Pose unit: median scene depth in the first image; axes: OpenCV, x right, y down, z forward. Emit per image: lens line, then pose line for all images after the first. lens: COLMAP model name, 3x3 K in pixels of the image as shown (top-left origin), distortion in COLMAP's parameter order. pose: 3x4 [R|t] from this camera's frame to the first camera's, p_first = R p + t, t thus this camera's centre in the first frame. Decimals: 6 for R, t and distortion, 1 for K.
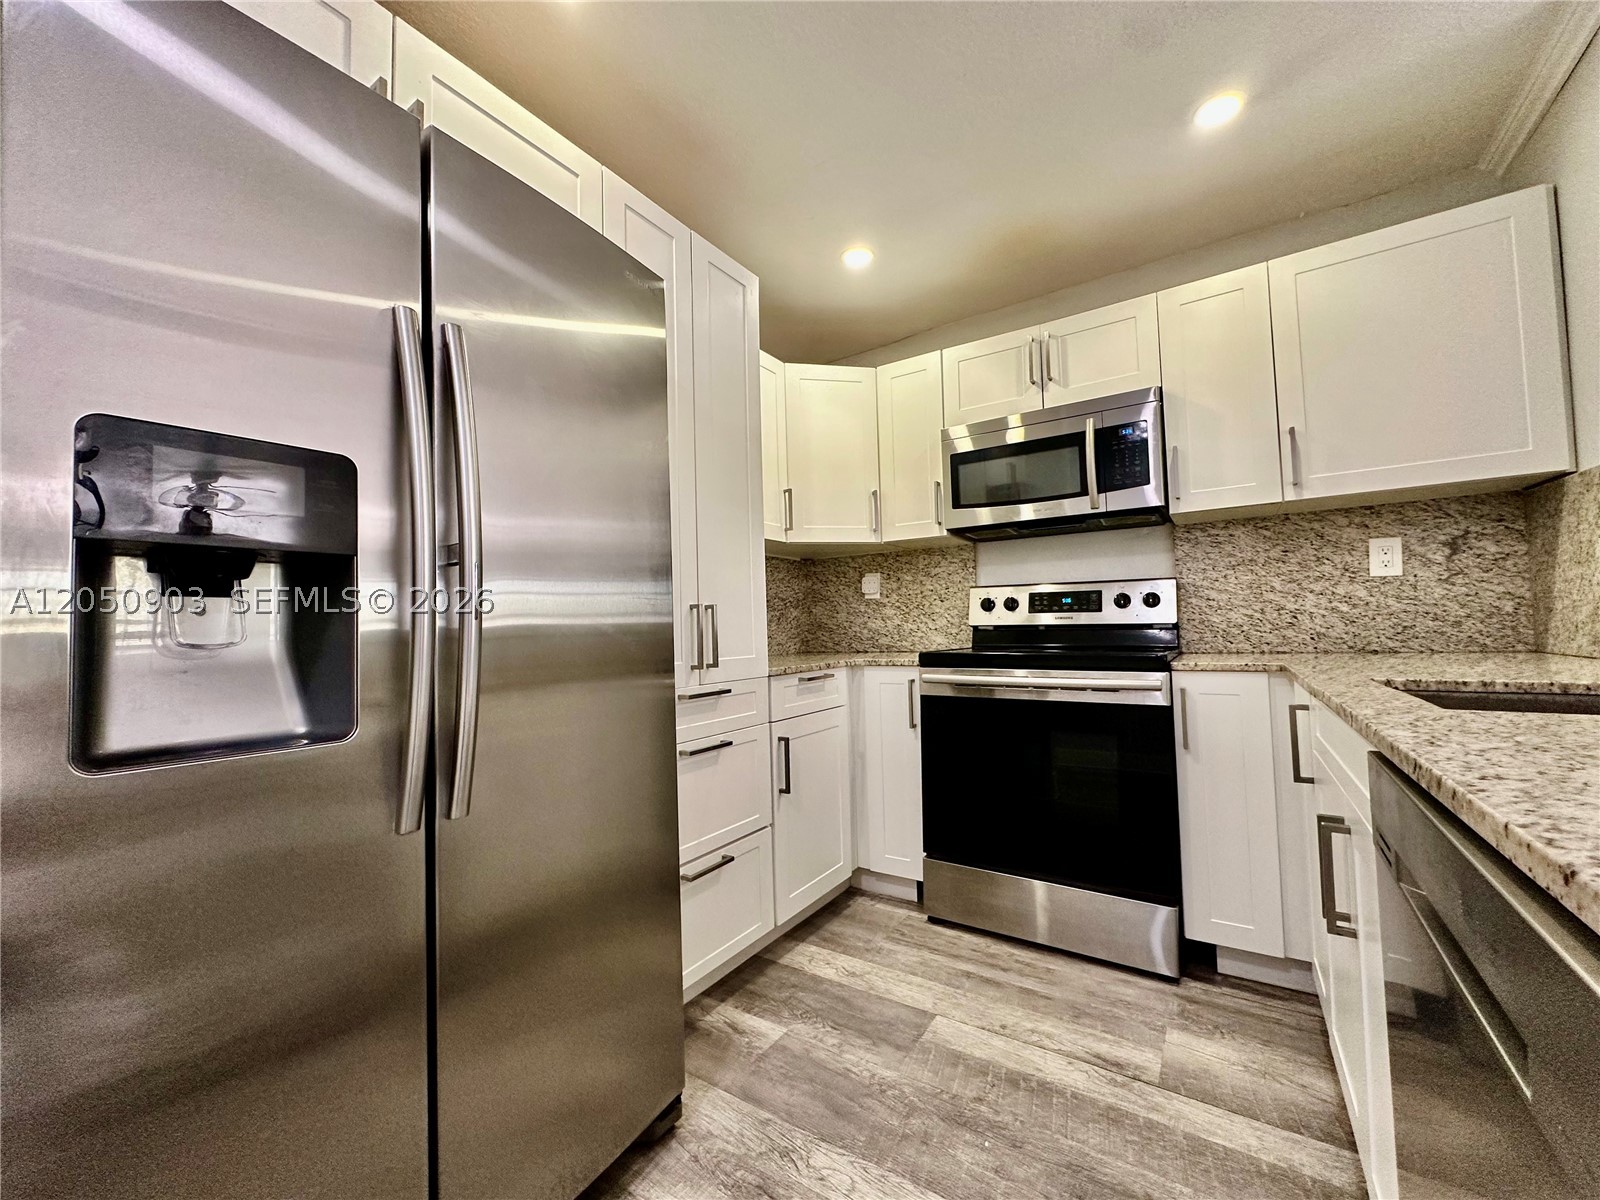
lens RADIAL K [[642.3, 0, 800.0], [0, 642.3, 600.0], [0, 0, 1]] dist [0.000293, 0.000194]
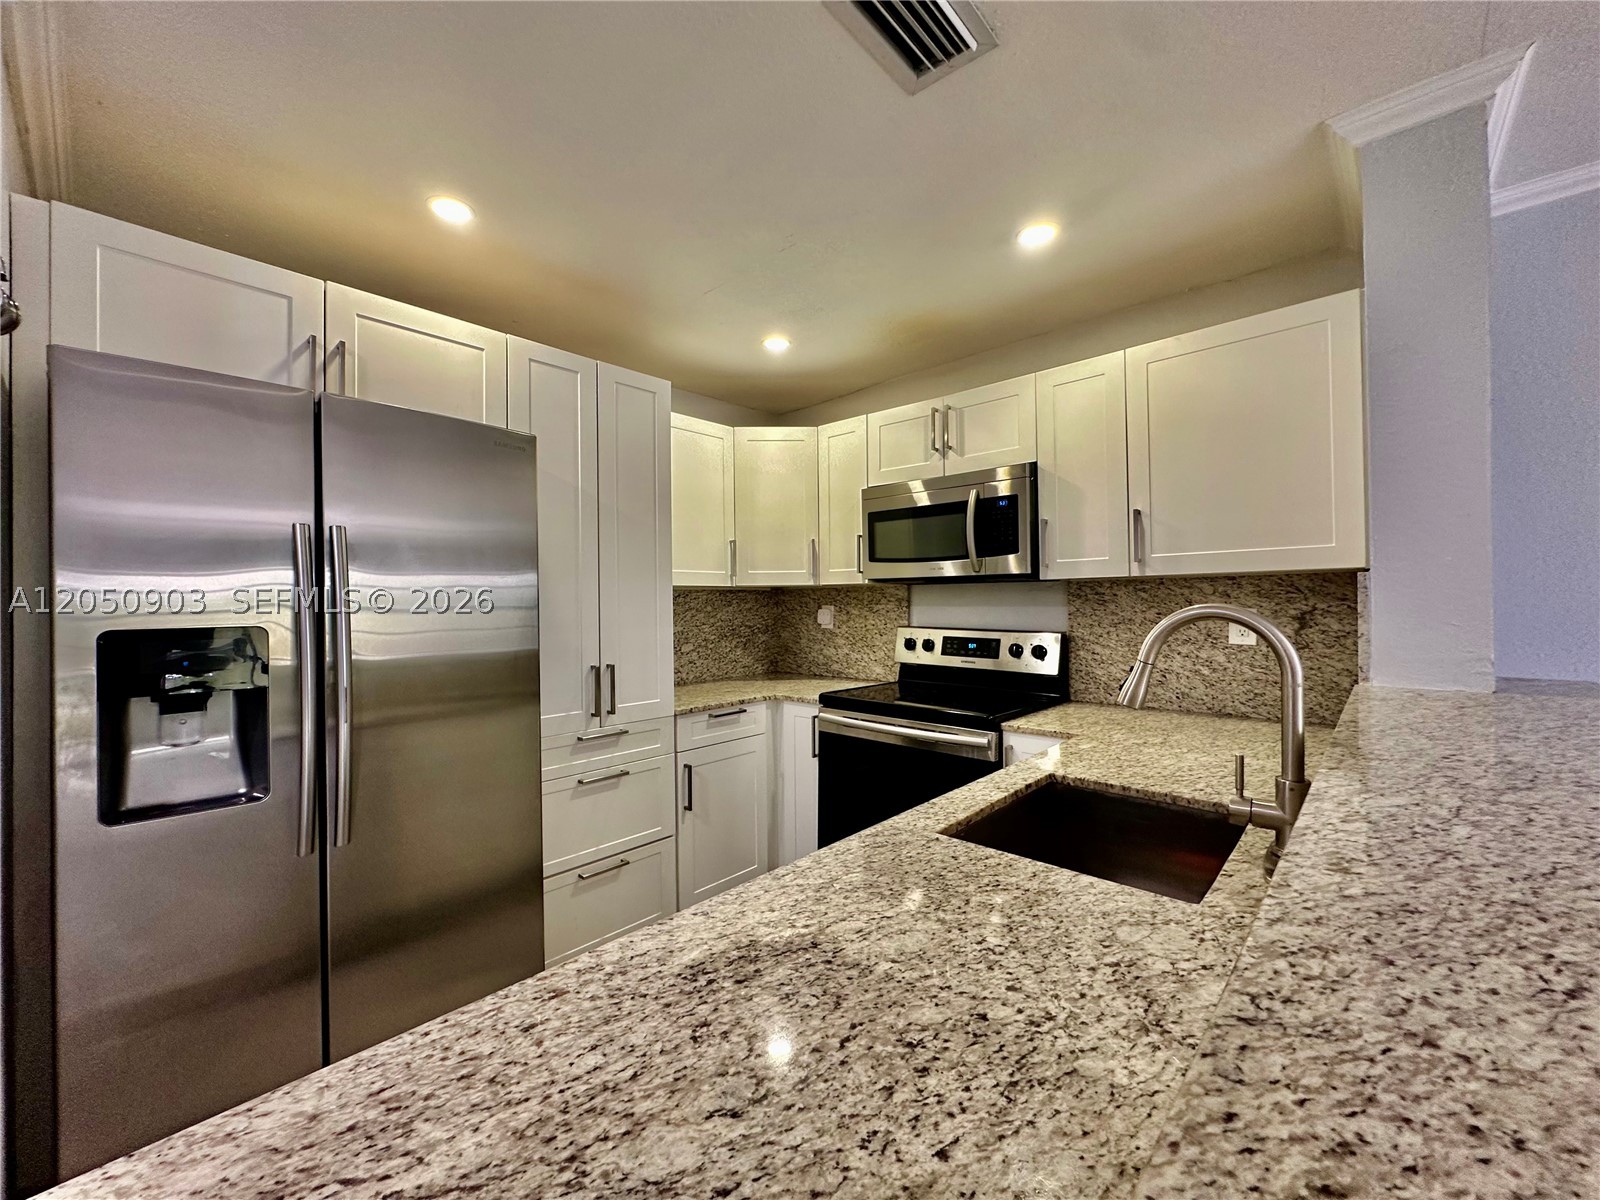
lens RADIAL K [[643.6, 0, 796.2], [0, 643.6, 602.8], [0, 0, 1]] dist [-0.000583, 0.000737]
pose [[0.986895, 0.016105, -0.160560, 0.331186], [-0.008315, 0.998761, 0.049071, -0.139687], [0.161151, -0.047093, 0.985806, -0.142812]]
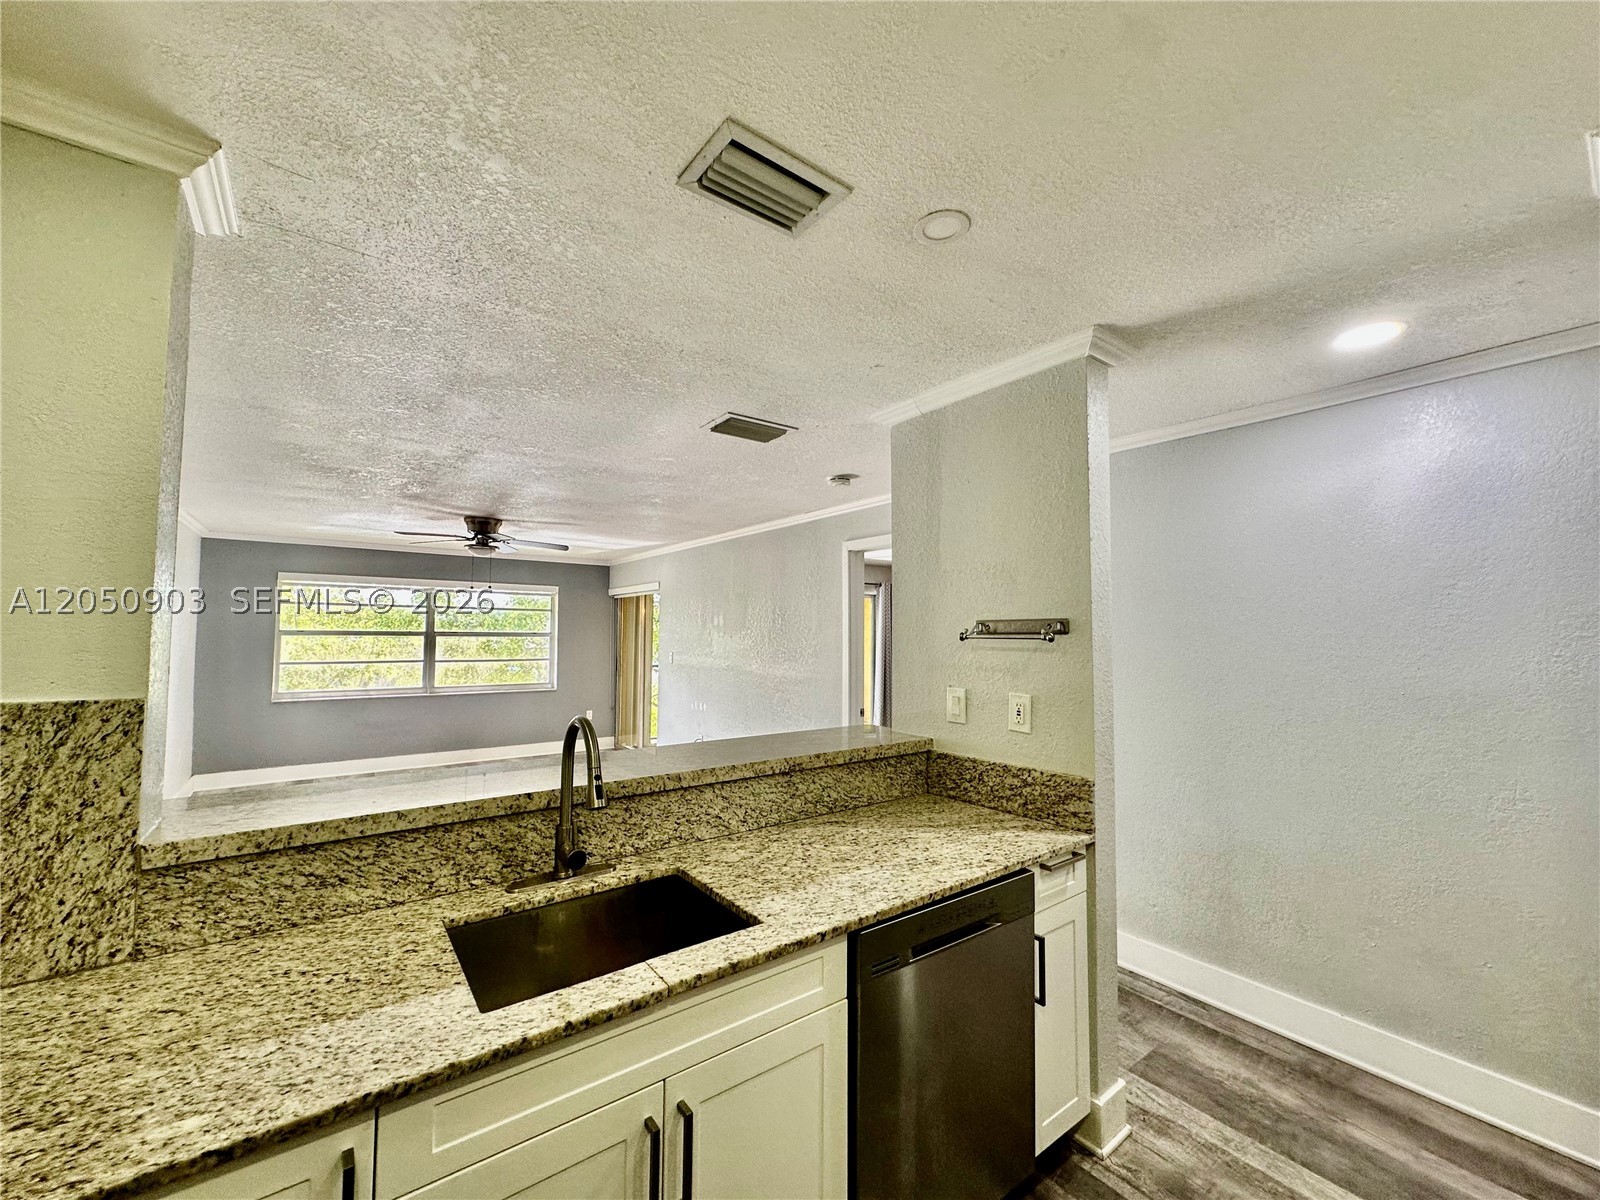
lens RADIAL K [[643.6, 0, 796.2], [0, 643.6, 602.8], [0, 0, 1]] dist [-0.000583, 0.000737]
pose [[-0.941237, 0.033644, 0.336068, 0.131153], [0.001476, 0.995427, -0.095517, -0.170264], [-0.337745, -0.089408, -0.936982, 0.895724]]
